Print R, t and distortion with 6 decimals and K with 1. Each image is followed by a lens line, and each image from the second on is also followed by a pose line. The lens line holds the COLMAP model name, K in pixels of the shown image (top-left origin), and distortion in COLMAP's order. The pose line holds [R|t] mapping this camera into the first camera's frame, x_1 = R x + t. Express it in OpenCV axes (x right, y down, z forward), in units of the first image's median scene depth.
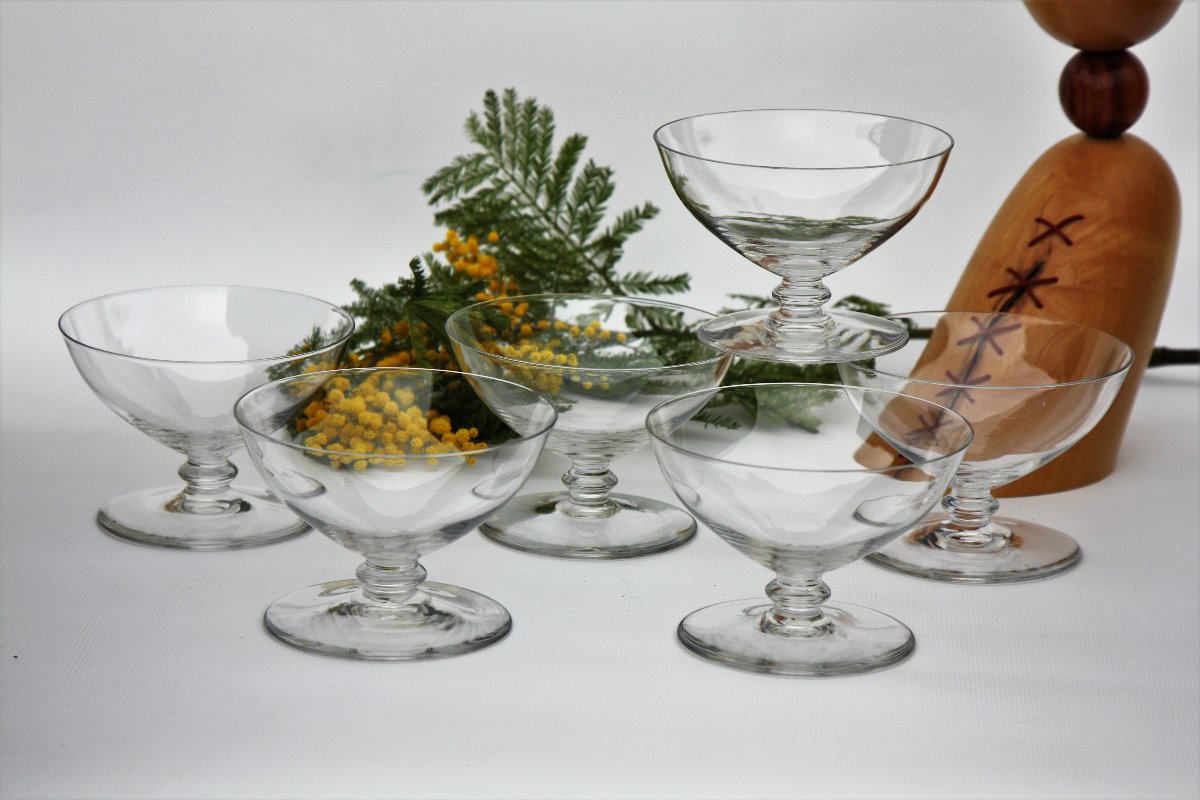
lens RADIAL K [[4437.4, 0, 600.0], [0, 4437.4, 400.0], [0, 0, 1]] dist [0.431475, 0.393389]
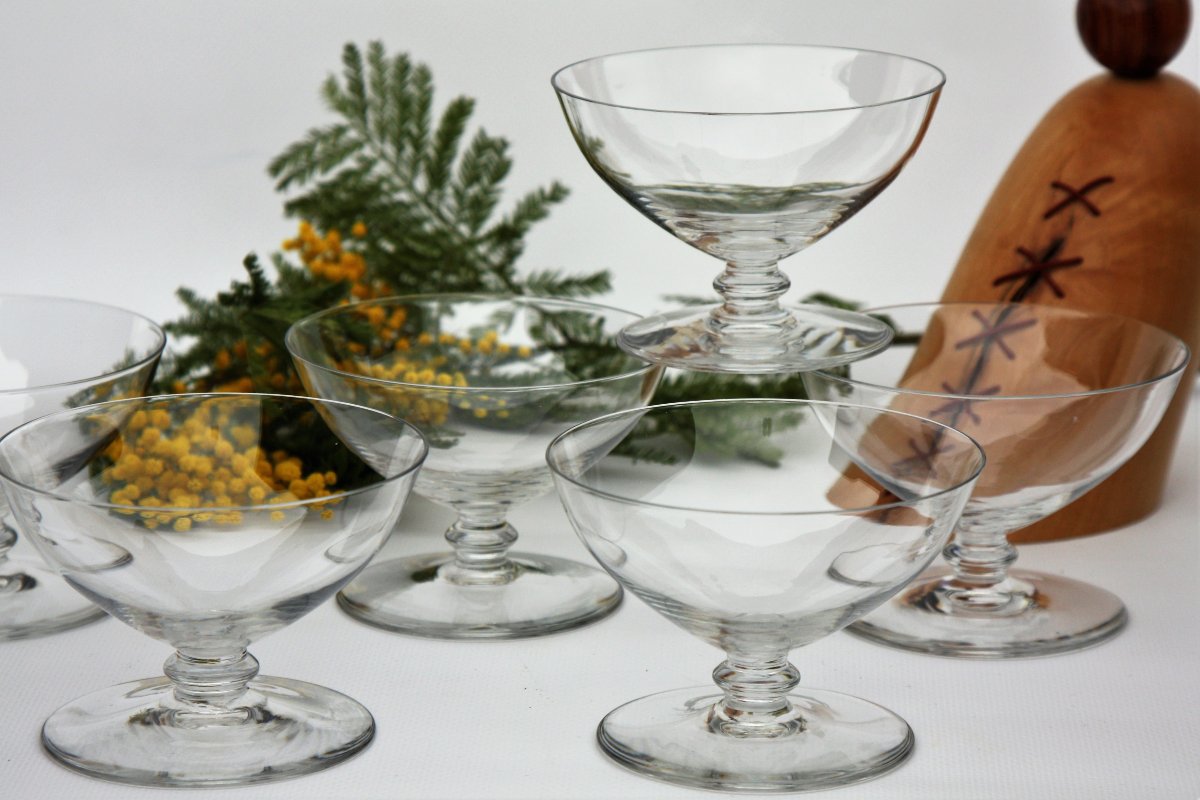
lens RADIAL K [[4847.9, 0, 600.0], [0, 4847.9, 400.0], [0, 0, 1]] dist [0.320847, 0.797140]
pose [[0.999580, -0.026672, 0.011297, 0.009372], [0.026791, 0.999585, -0.010563, 0.004111], [-0.011010, 0.010861, 0.999880, 0.167540]]
